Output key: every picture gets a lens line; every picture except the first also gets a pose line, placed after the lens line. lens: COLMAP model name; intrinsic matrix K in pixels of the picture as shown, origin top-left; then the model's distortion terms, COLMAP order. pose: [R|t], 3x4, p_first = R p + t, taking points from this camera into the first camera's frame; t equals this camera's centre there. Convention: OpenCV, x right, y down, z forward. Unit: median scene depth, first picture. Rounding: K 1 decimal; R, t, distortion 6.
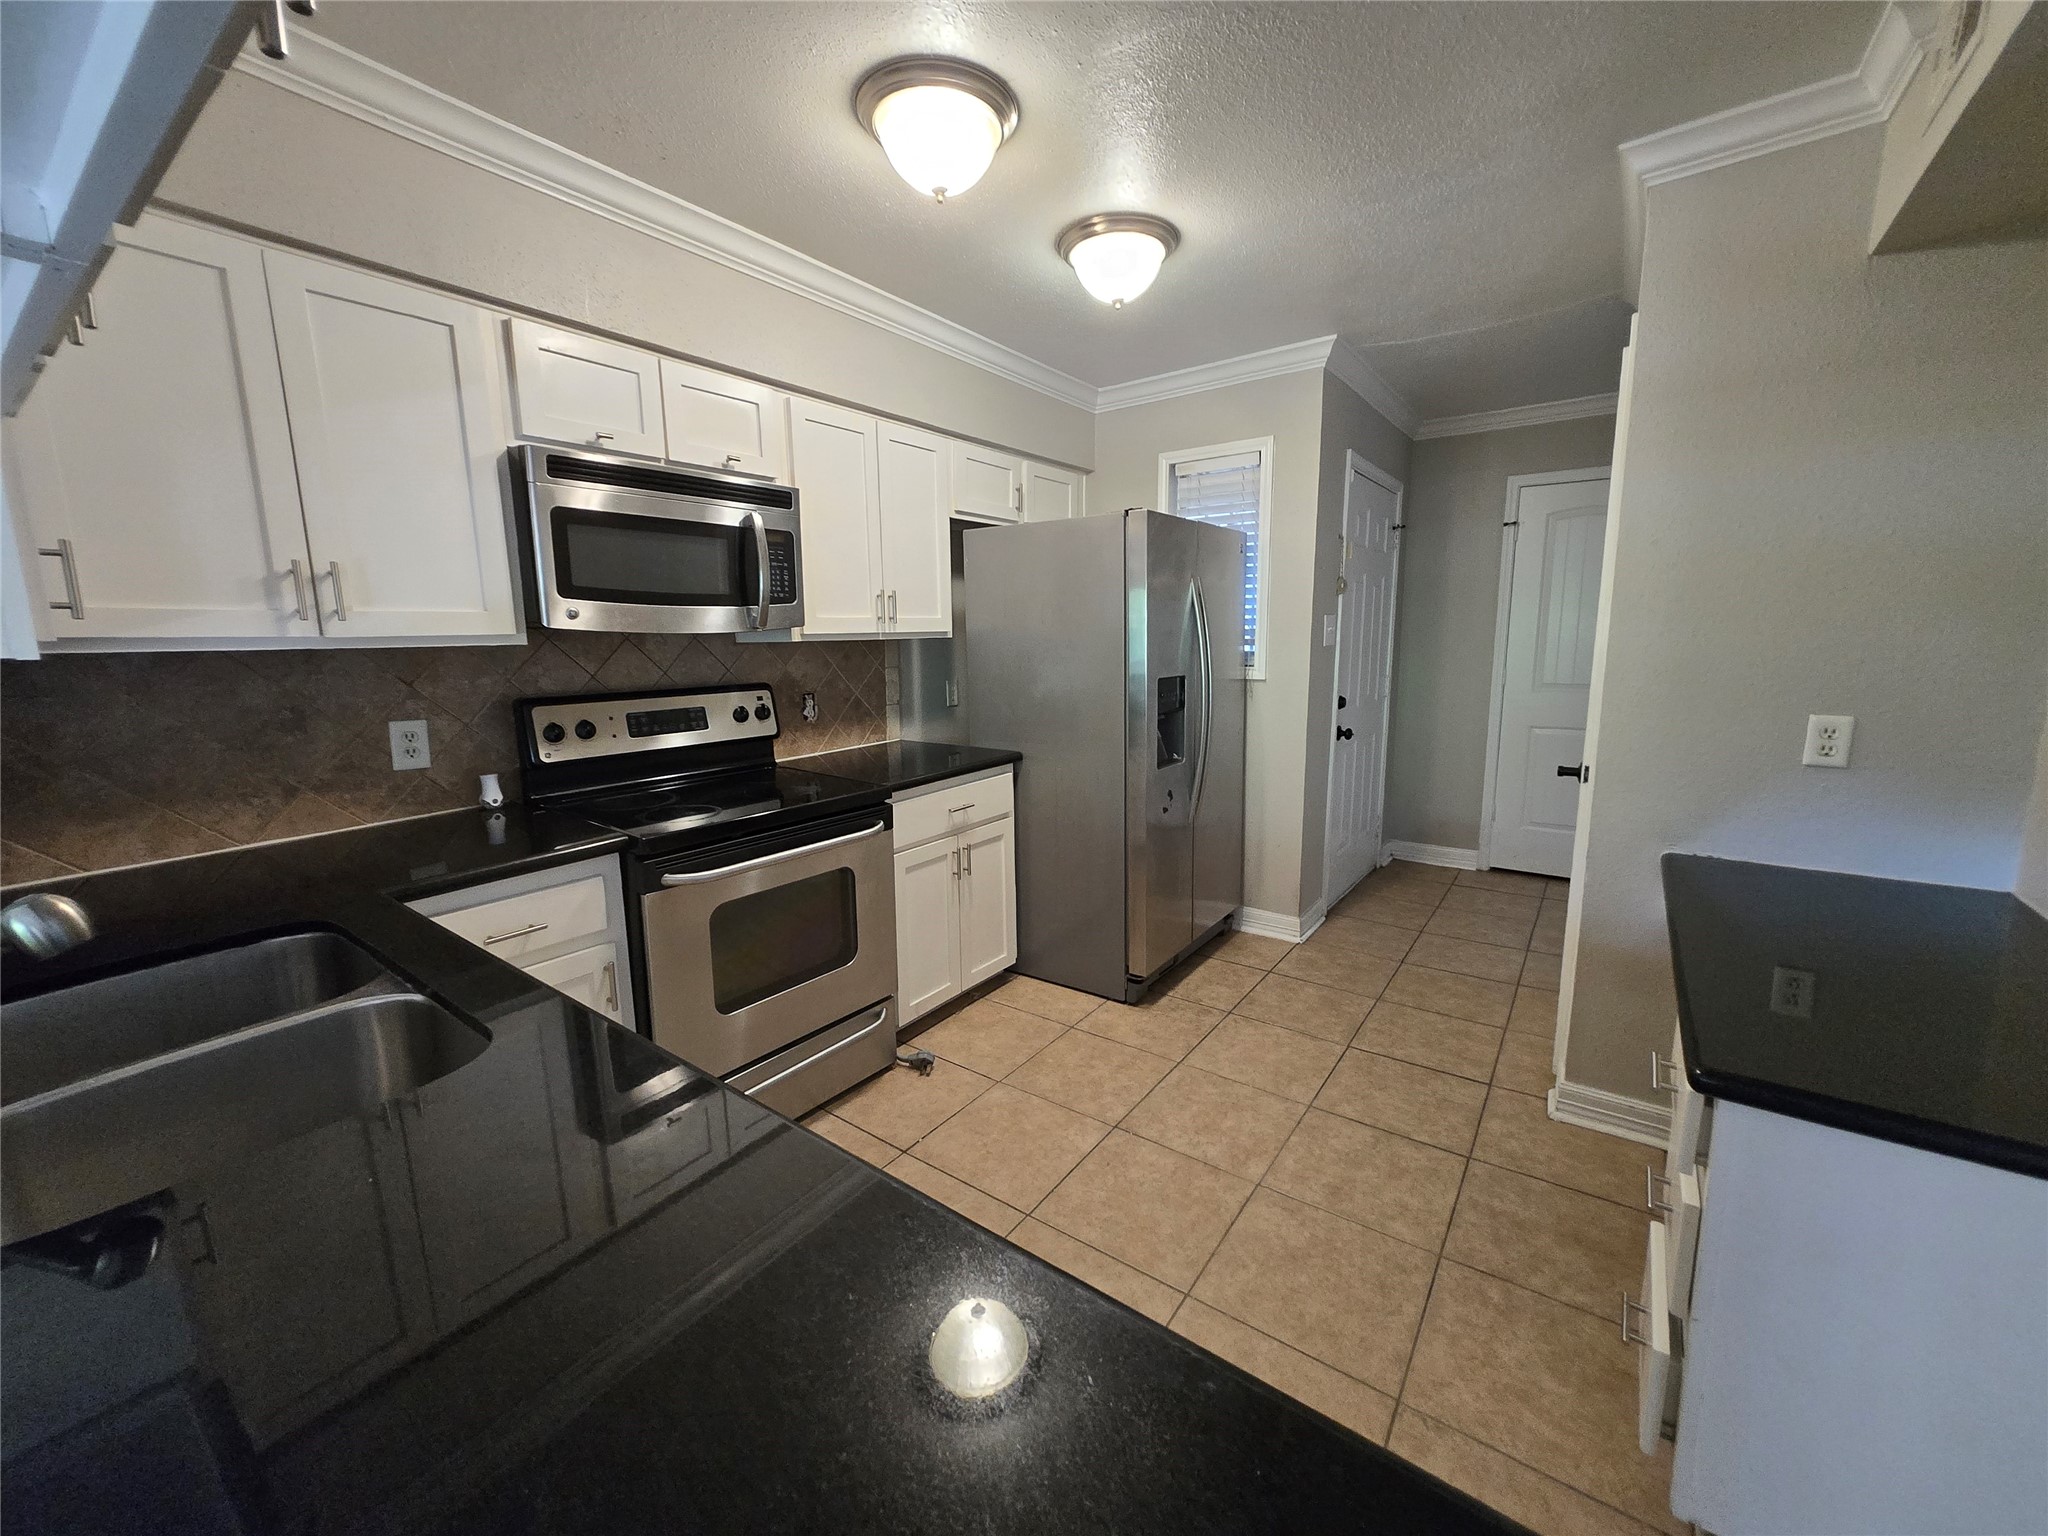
lens RADIAL K [[806.2, 0, 1034.2], [0, 806.2, 757.1], [0, 0, 1]] dist [0.005876, 0.000349]
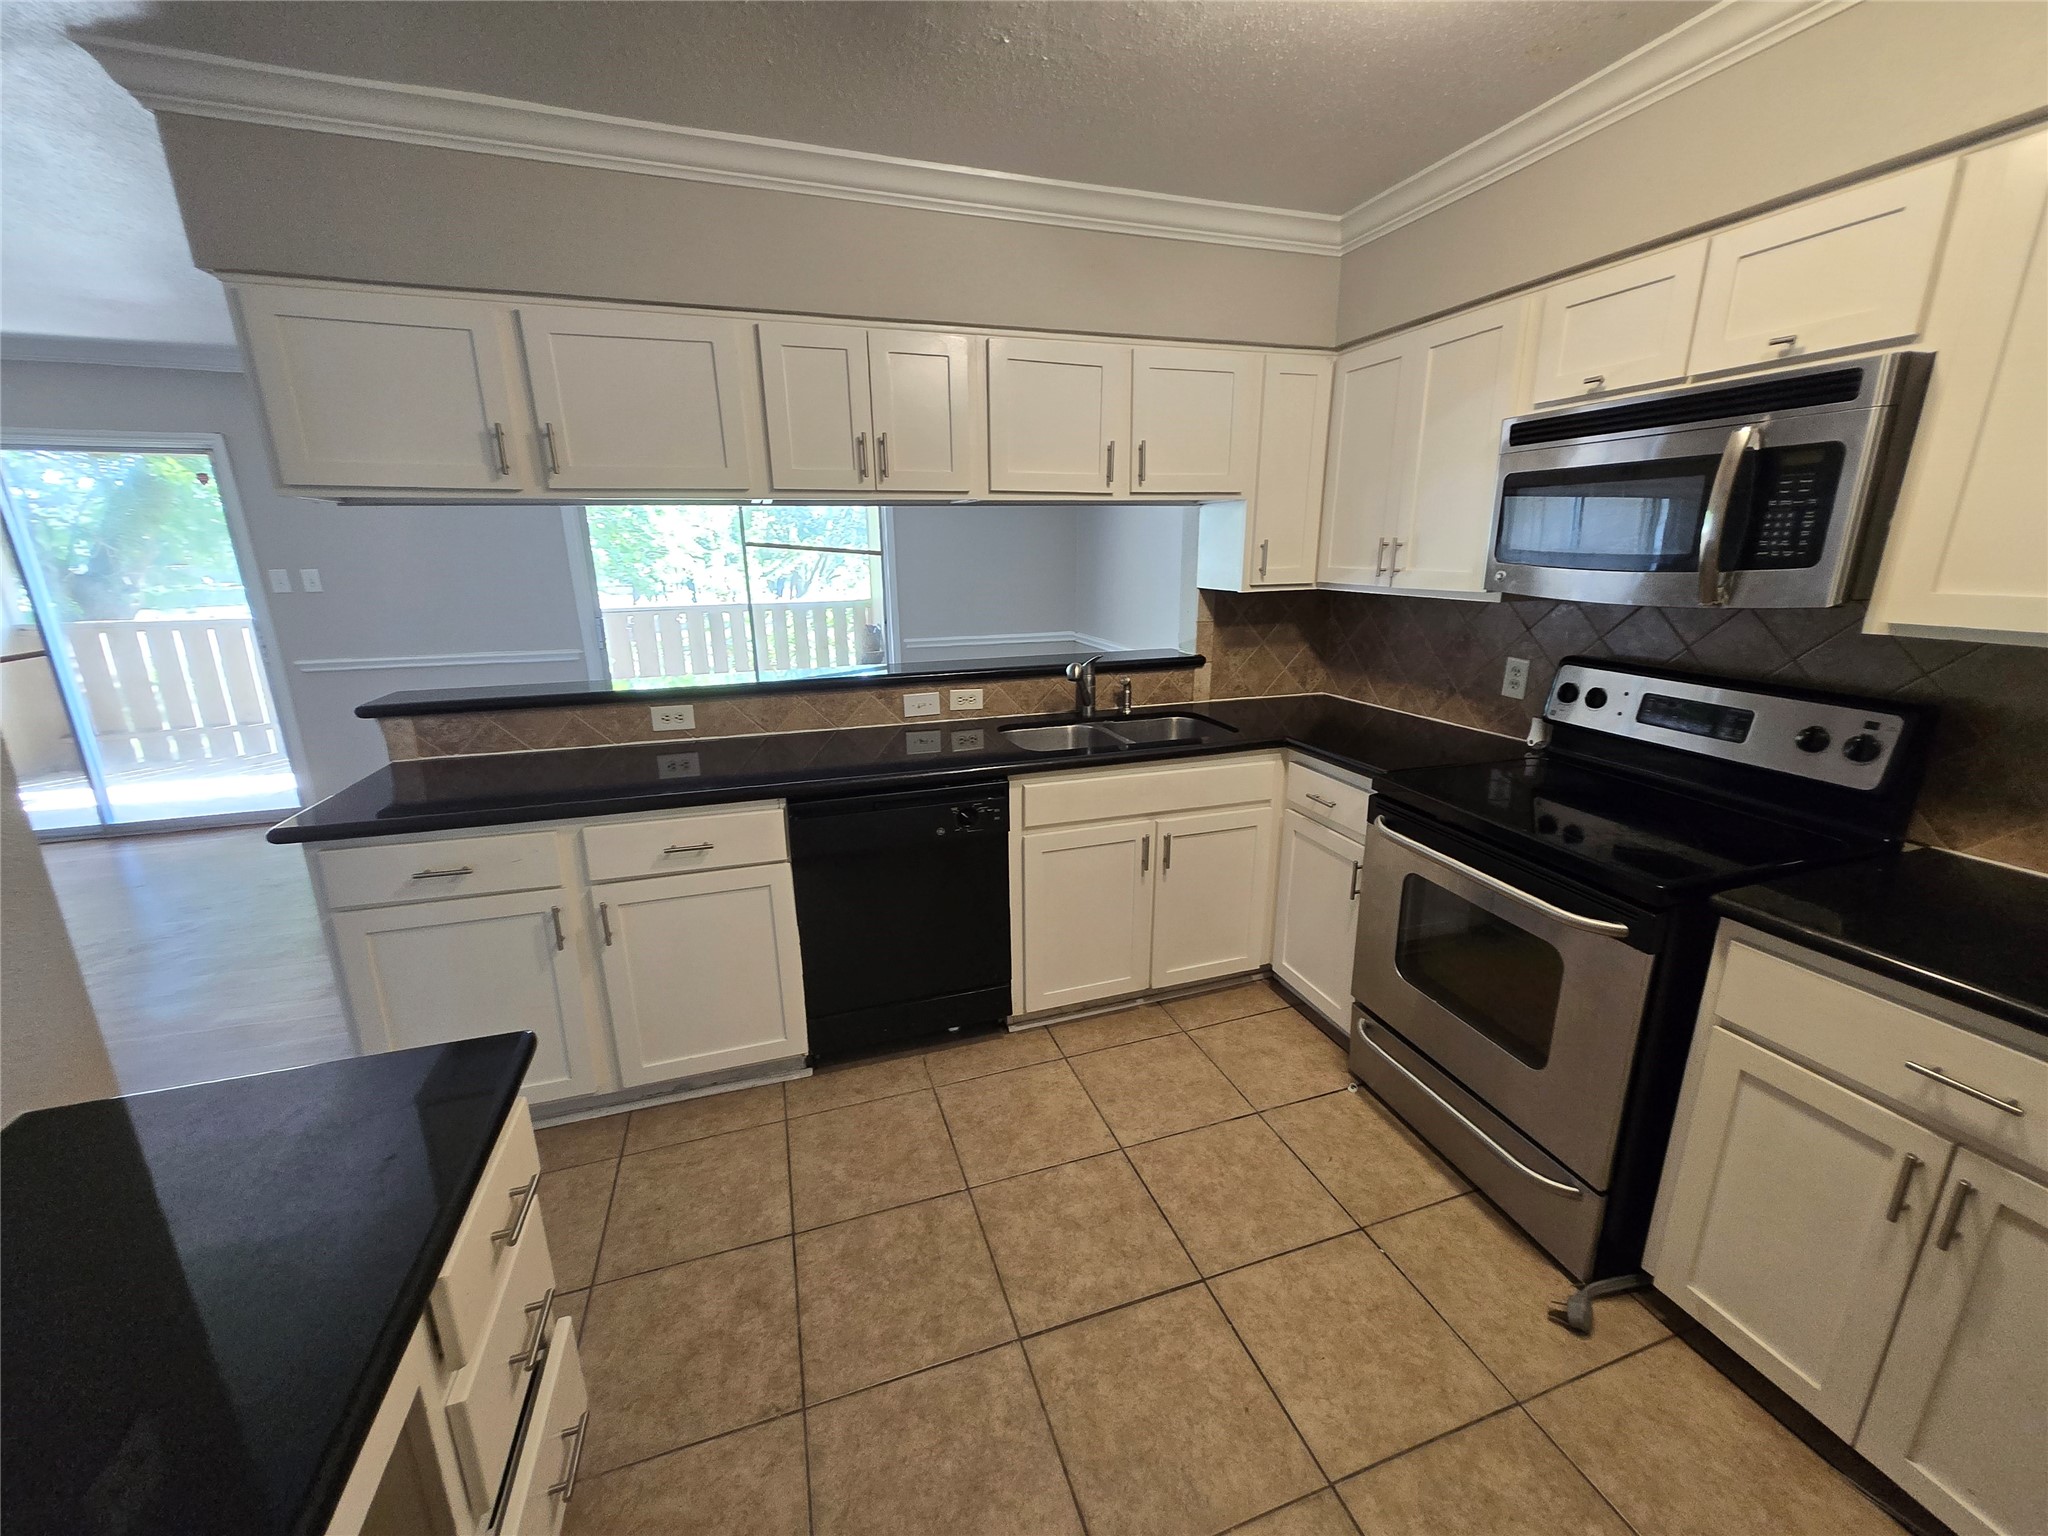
lens RADIAL K [[806.2, 0, 1034.2], [0, 806.2, 757.1], [0, 0, 1]] dist [0.005876, 0.000349]
pose [[-0.580351, 0.224039, -0.782943, 0.614806], [-0.111772, 0.930402, 0.349084, -0.241123], [0.806660, 0.290103, -0.514918, 1.043149]]
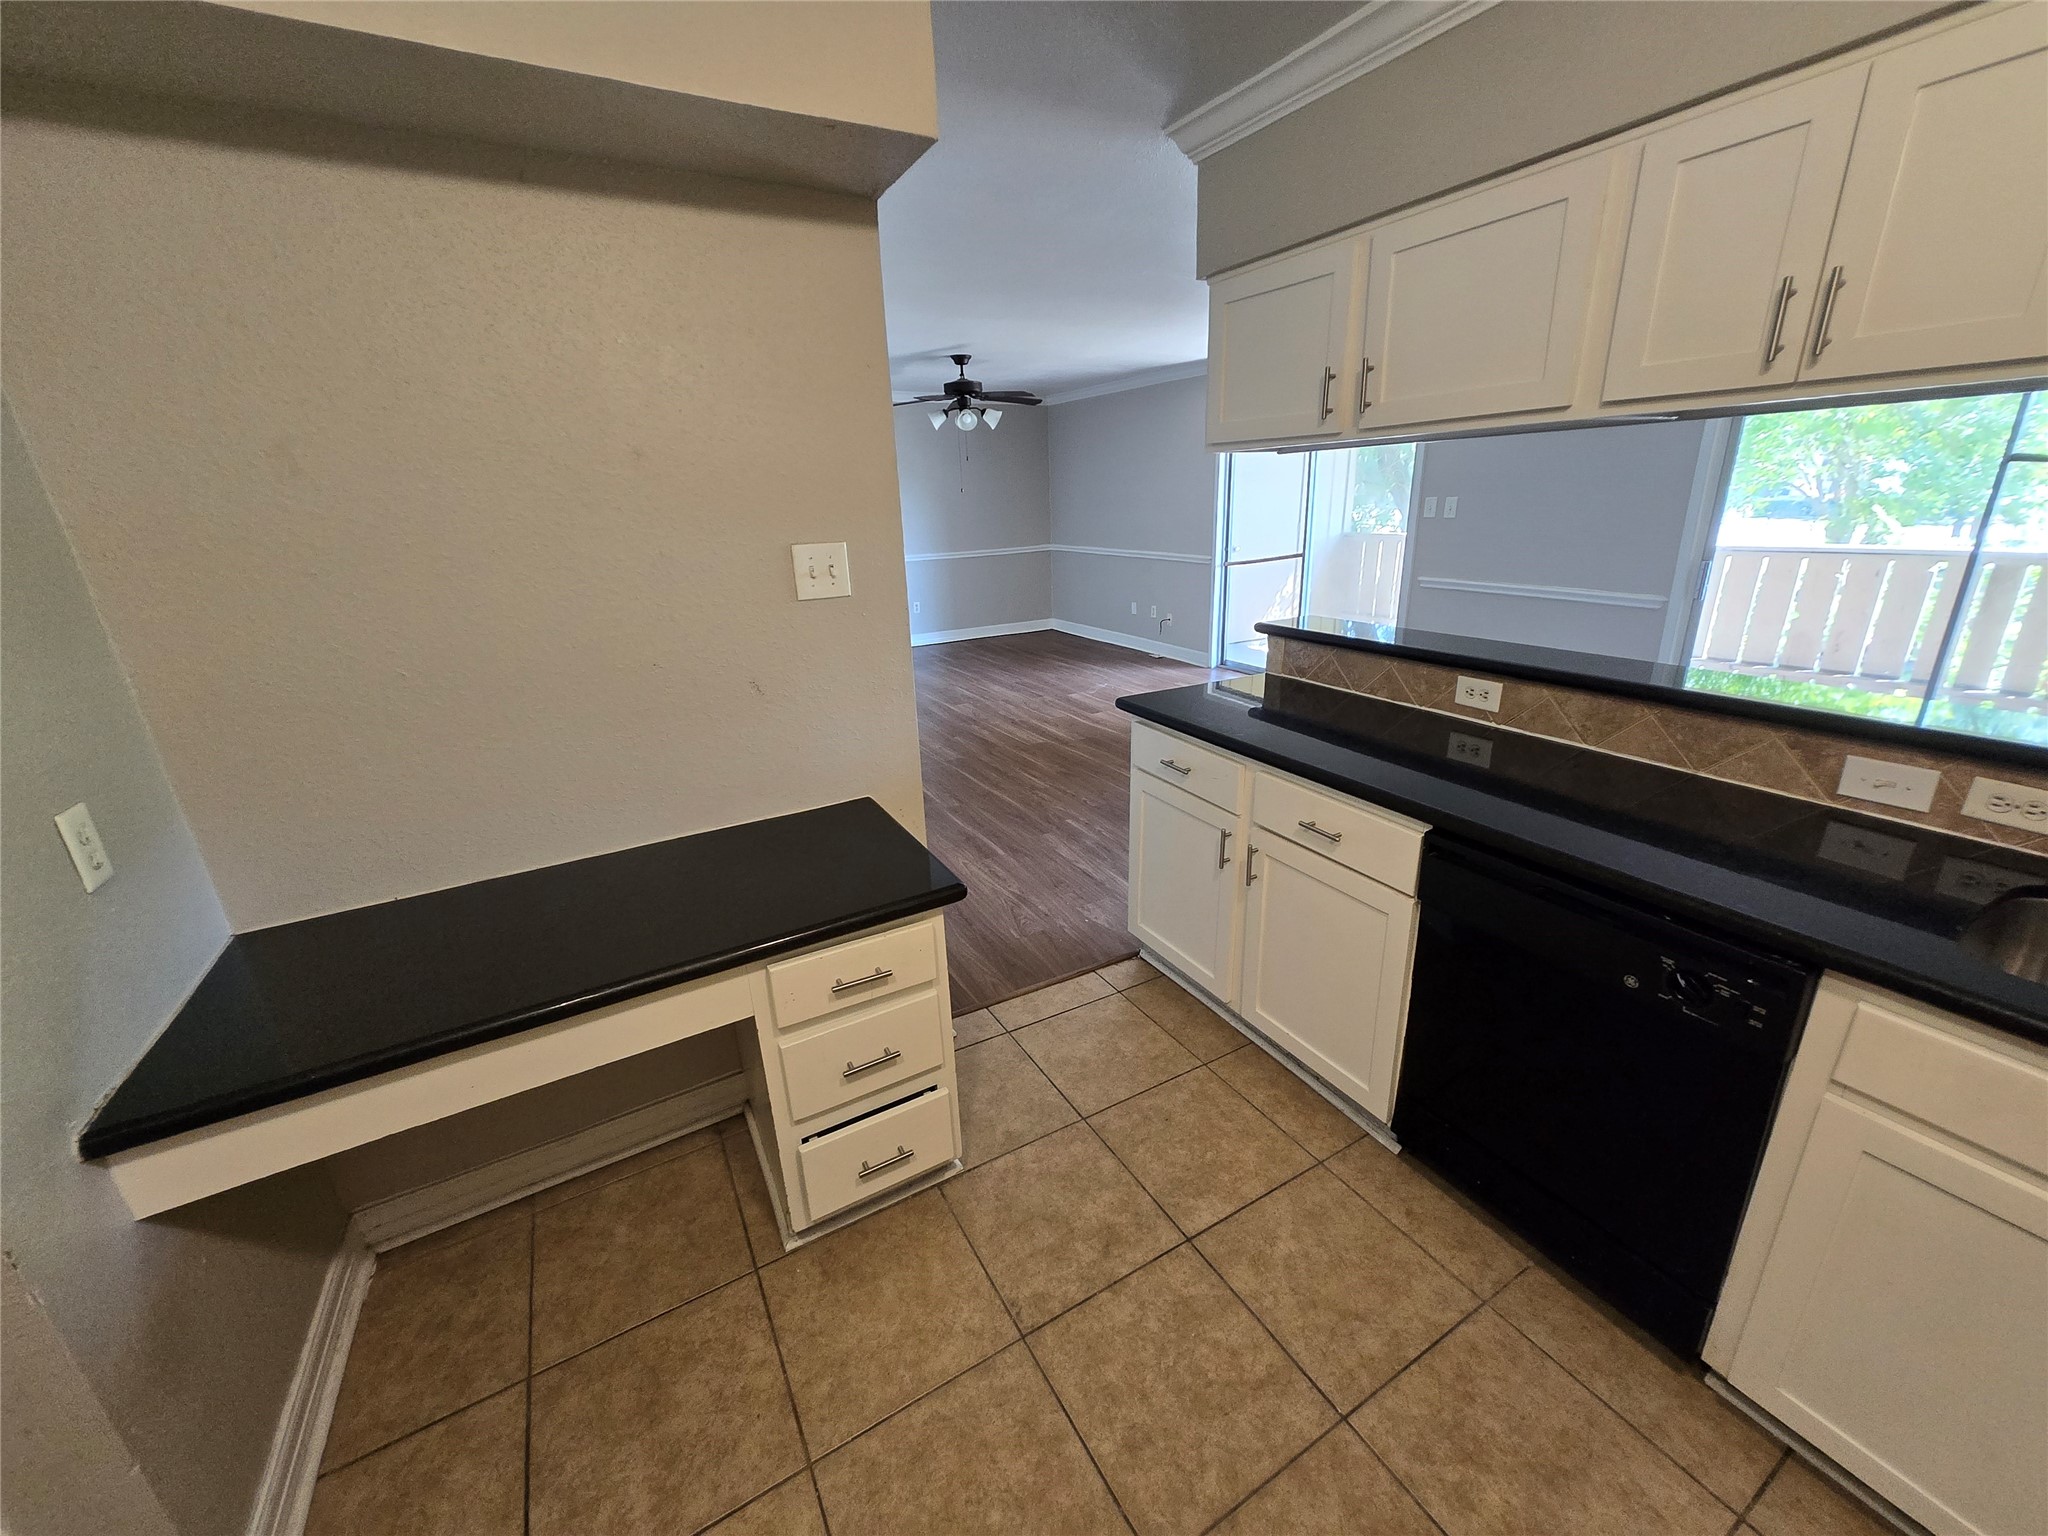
lens RADIAL K [[806.2, 0, 1034.2], [0, 806.2, 757.1], [0, 0, 1]] dist [0.005876, 0.000349]
pose [[-0.912883, -0.089460, 0.398298, 0.052435], [0.105677, 0.890644, 0.442250, -0.251704], [-0.394305, 0.445814, -0.803600, 1.041033]]
